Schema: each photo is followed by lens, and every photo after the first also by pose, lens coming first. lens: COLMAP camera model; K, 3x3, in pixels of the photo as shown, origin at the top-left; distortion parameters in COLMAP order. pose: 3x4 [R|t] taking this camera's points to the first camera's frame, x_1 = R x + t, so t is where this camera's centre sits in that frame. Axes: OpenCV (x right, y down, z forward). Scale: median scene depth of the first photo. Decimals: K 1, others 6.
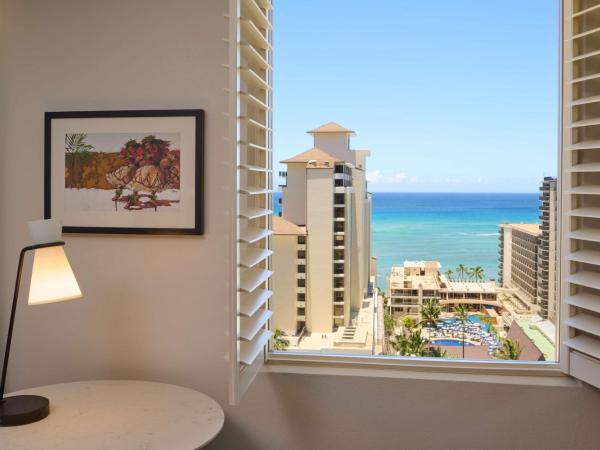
lens RADIAL K [[692.3, 0, 300.8], [0, 692.3, 225.5], [0, 0, 1]] dist [-0.058542, 0.000000]
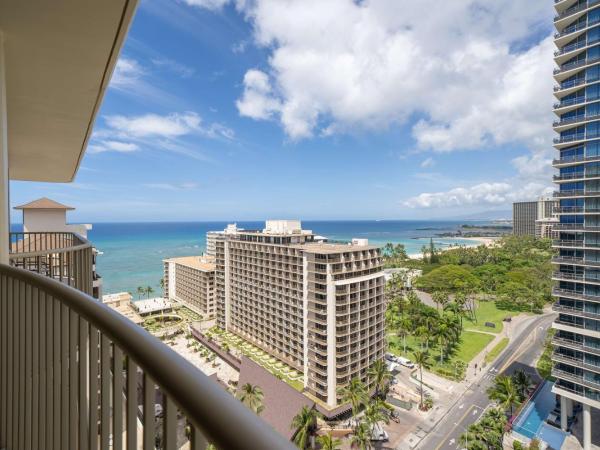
lens RADIAL K [[299.1, 0, 301.4], [0, 299.1, 224.7], [0, 0, 1]] dist [0.006269, 0.003605]
pose [[0.647127, -0.025285, 0.761963, -0.037512], [0.048453, 0.998793, -0.008006, -0.068189], [-0.760841, 0.042100, 0.647571, 0.332752]]
